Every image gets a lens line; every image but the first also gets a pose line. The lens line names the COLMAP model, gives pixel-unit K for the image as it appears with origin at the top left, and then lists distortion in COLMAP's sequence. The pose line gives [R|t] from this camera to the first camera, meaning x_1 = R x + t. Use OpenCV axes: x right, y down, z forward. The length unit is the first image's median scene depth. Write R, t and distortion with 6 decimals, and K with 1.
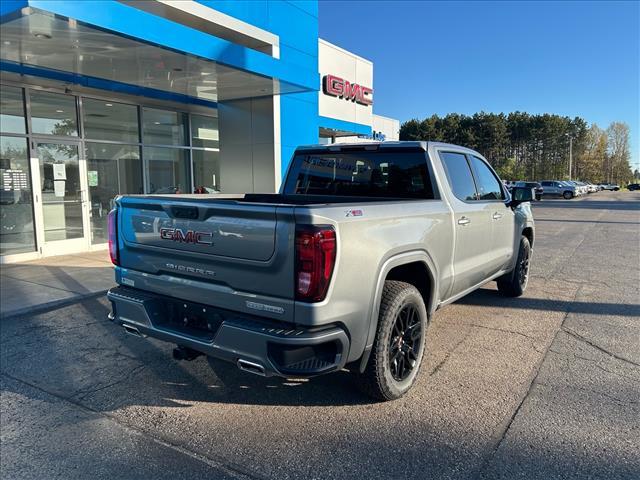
lens RADIAL K [[482.3, 0, 317.6], [0, 482.3, 237.7], [0, 0, 1]] dist [0.045604, -0.041770]
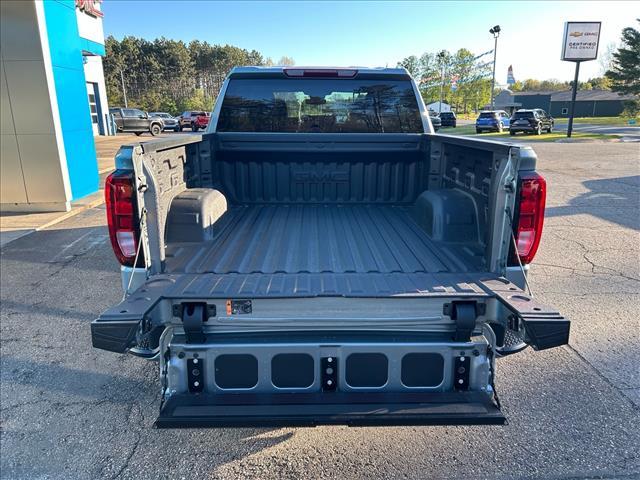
lens RADIAL K [[482.3, 0, 323.9], [0, 482.3, 244.0], [0, 0, 1]] dist [0.045604, -0.041770]
pose [[0.807857, -0.164602, 0.565927, -0.119312], [0.079427, 0.981856, 0.172195, -0.011501], [-0.584002, -0.094159, 0.806273, 0.082990]]
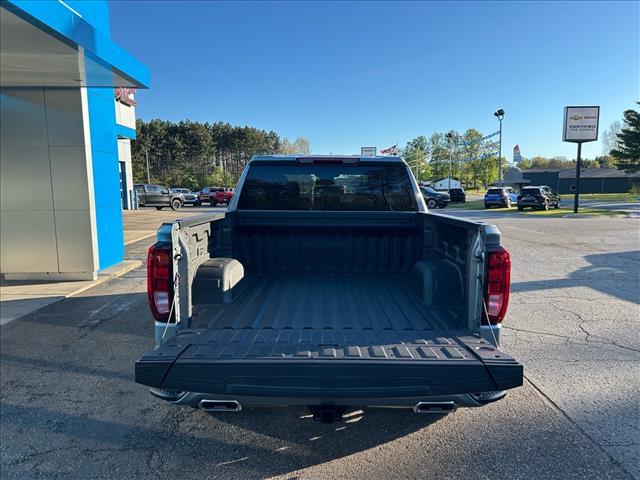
lens RADIAL K [[482.3, 0, 323.7], [0, 482.3, 243.6], [0, 0, 1]] dist [0.045604, -0.041770]
pose [[0.824761, -0.073845, 0.560639, -0.131297], [0.074950, 0.996965, 0.021056, -0.011730], [-0.560493, 0.024654, 0.827792, 0.059650]]
